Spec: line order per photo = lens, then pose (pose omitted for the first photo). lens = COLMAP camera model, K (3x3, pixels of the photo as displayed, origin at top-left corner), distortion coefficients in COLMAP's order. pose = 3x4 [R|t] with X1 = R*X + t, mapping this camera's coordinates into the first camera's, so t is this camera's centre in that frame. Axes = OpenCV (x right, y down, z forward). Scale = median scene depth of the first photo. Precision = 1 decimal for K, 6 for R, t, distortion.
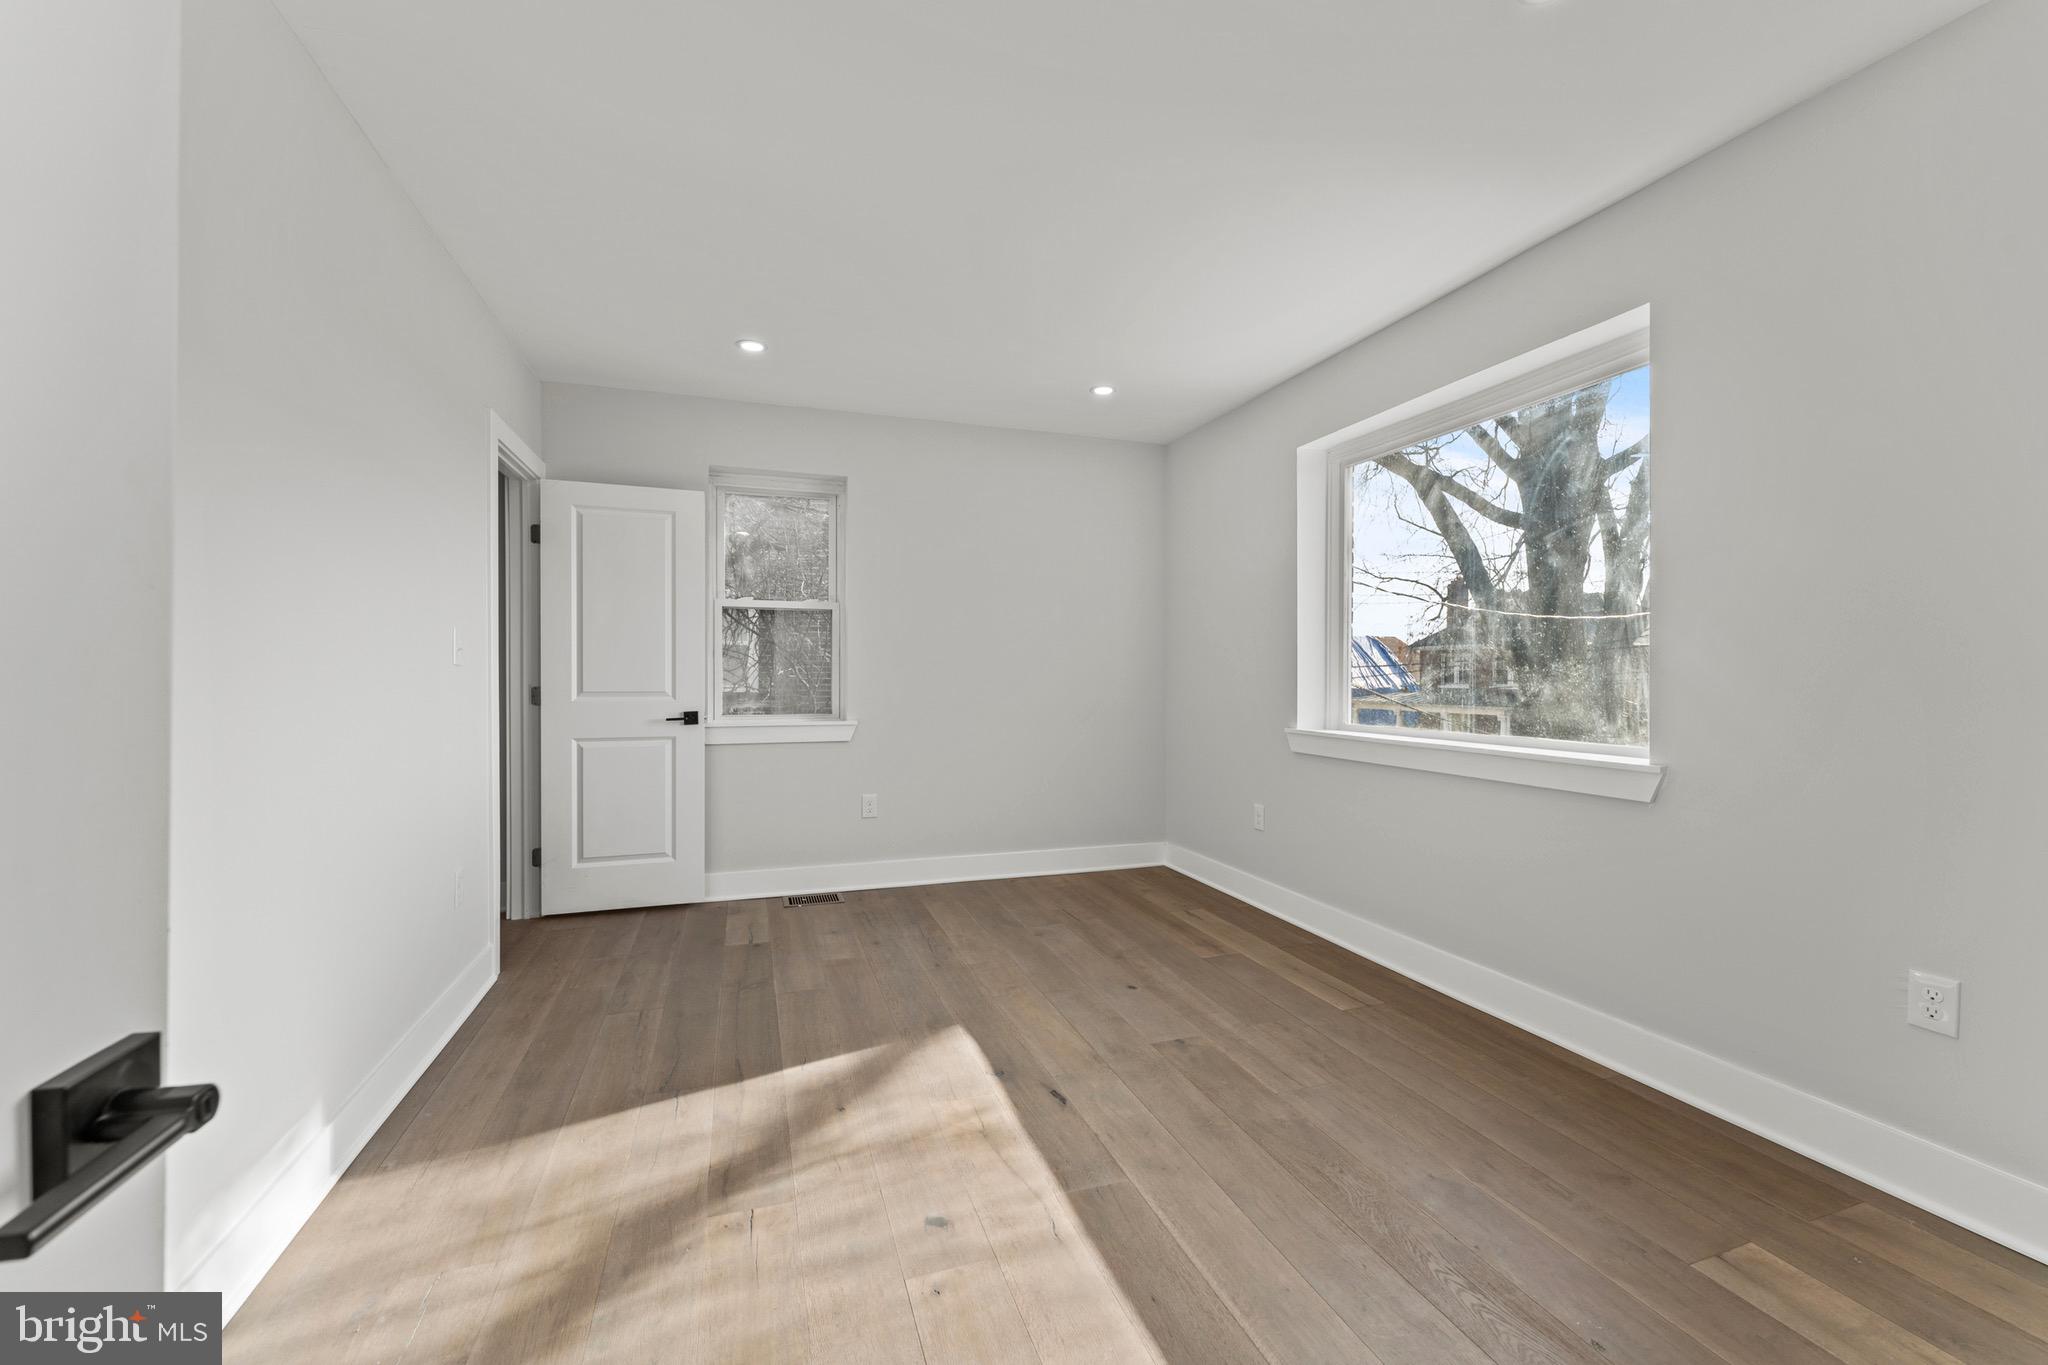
lens RADIAL K [[816.8, 0, 1027.0], [0, 816.8, 687.1], [0, 0, 1]] dist [0.001959, -0.000597]
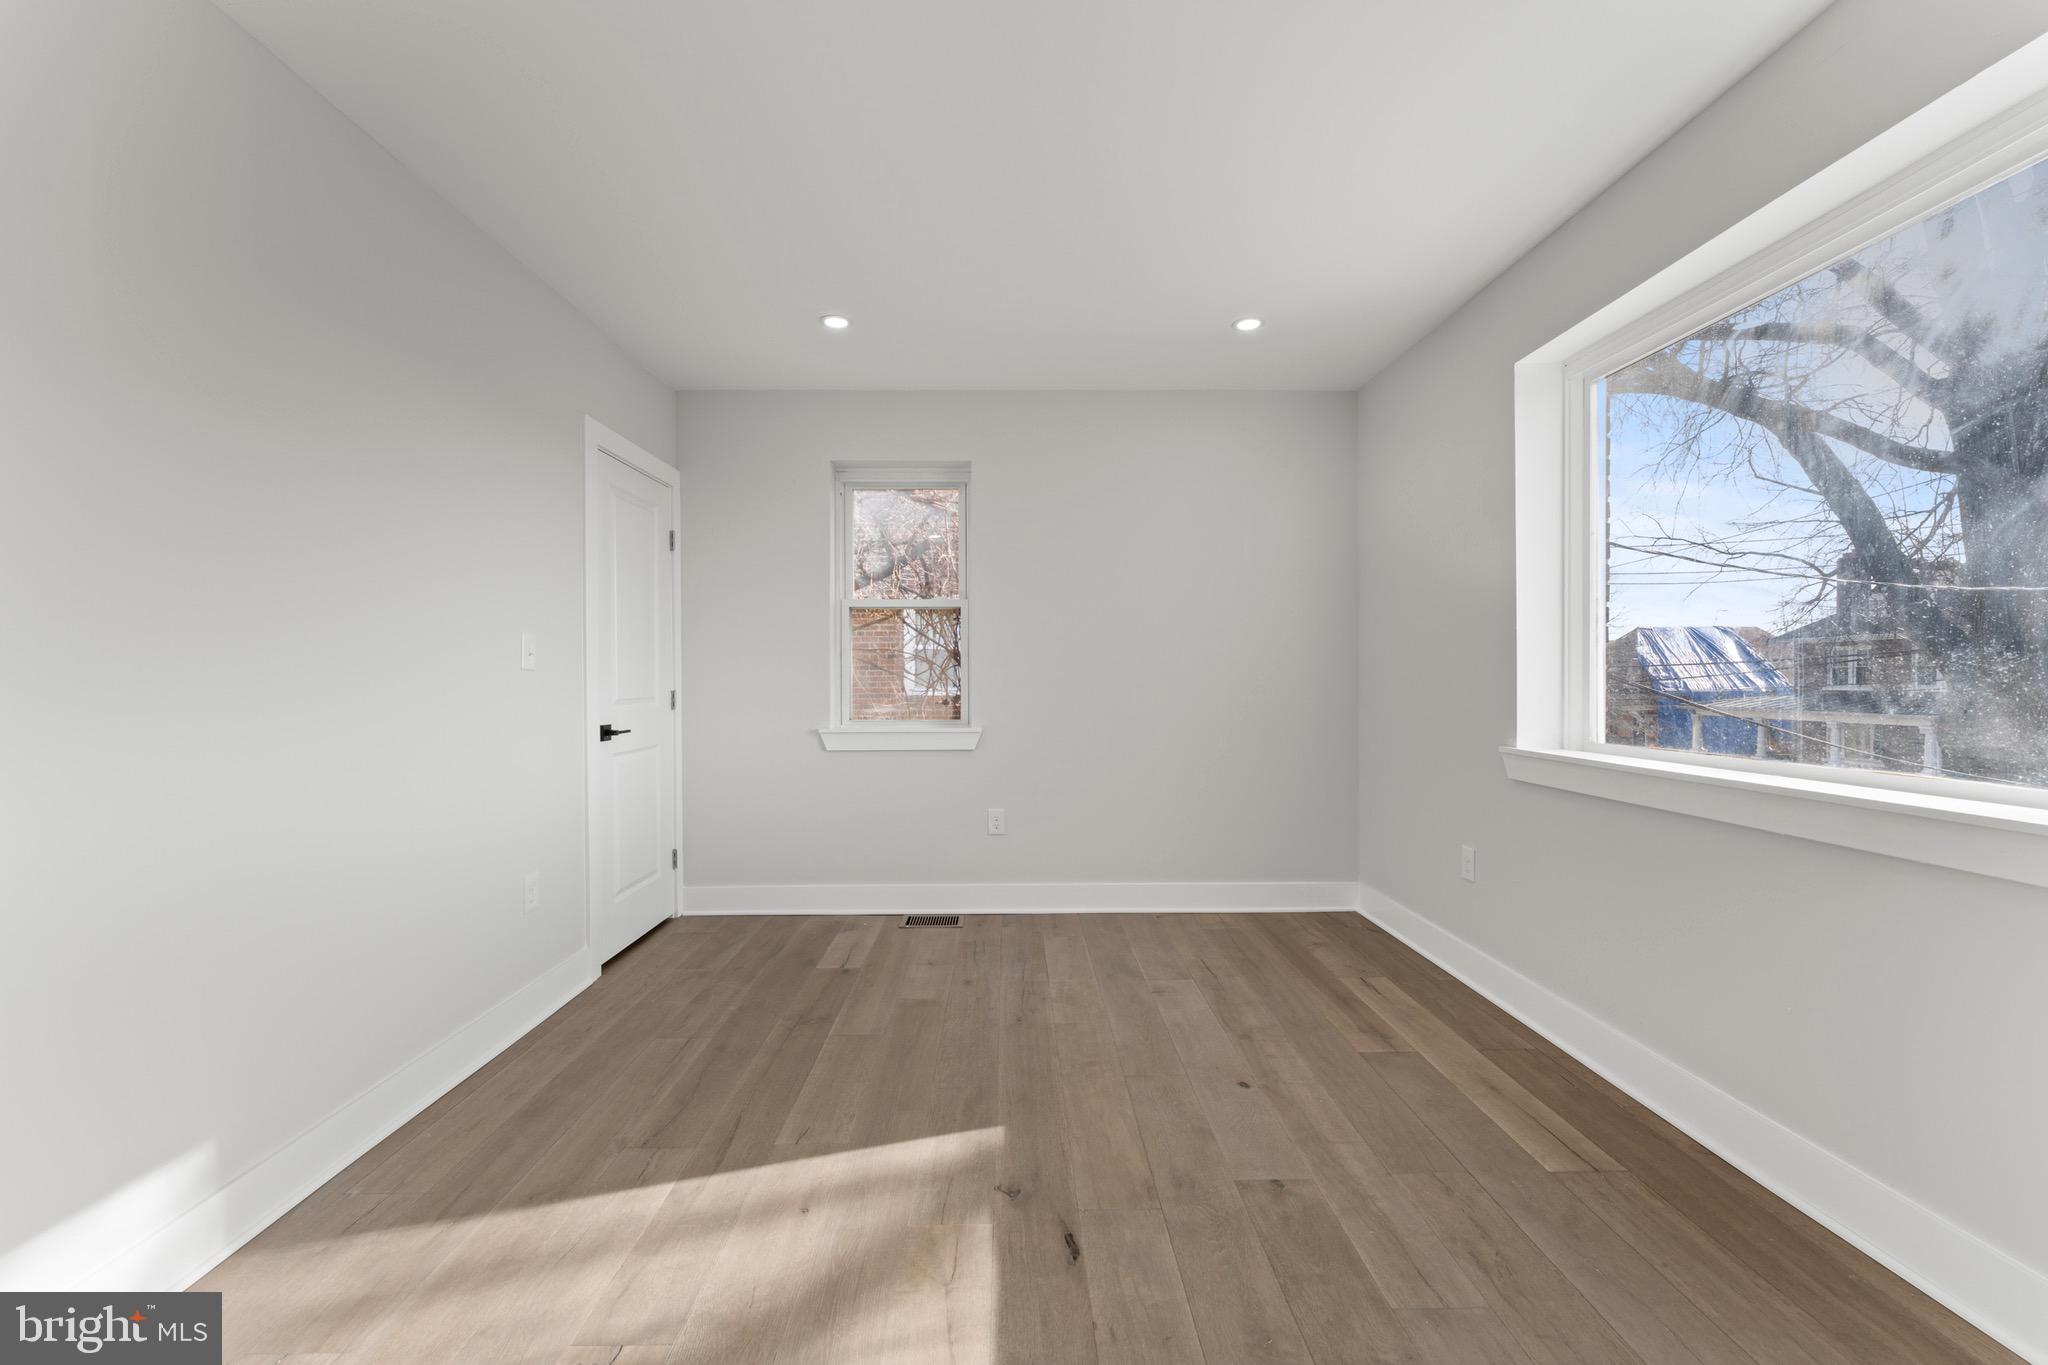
lens RADIAL K [[816.8, 0, 1027.3], [0, 816.8, 690.0], [0, 0, 1]] dist [0.001959, -0.000597]
pose [[0.952685, -0.001056, -0.303956, 0.149643], [0.001145, 0.999999, 0.000113, -0.001311], [0.303956, -0.000456, 0.952686, 0.188559]]
